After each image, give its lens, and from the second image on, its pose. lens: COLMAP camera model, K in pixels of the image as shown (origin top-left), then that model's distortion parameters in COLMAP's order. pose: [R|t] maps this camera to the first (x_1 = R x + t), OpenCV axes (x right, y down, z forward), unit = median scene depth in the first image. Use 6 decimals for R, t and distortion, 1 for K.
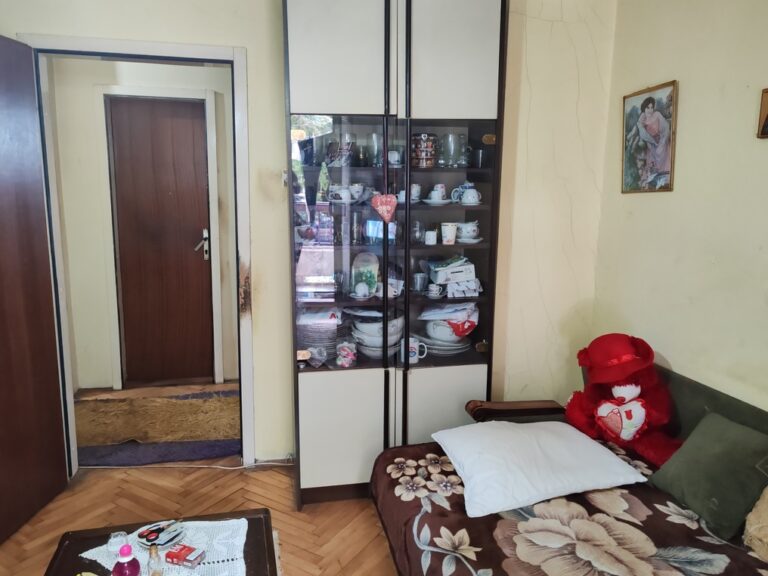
lens RADIAL K [[587.9, 0, 387.0], [0, 587.9, 284.0], [0, 0, 1]] dist [0.039342, -0.031824]
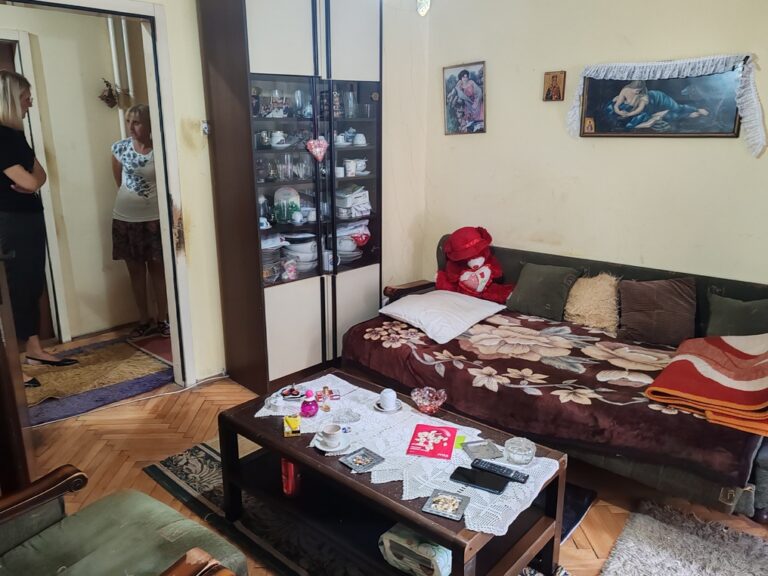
lens RADIAL K [[587.9, 0, 382.6], [0, 587.9, 288.7], [0, 0, 1]] dist [0.039342, -0.031824]
pose [[0.827398, -0.161332, 0.537945, -0.594390], [0.108306, 0.985708, 0.129034, 0.018151], [-0.551073, -0.048500, 0.833046, -0.162290]]
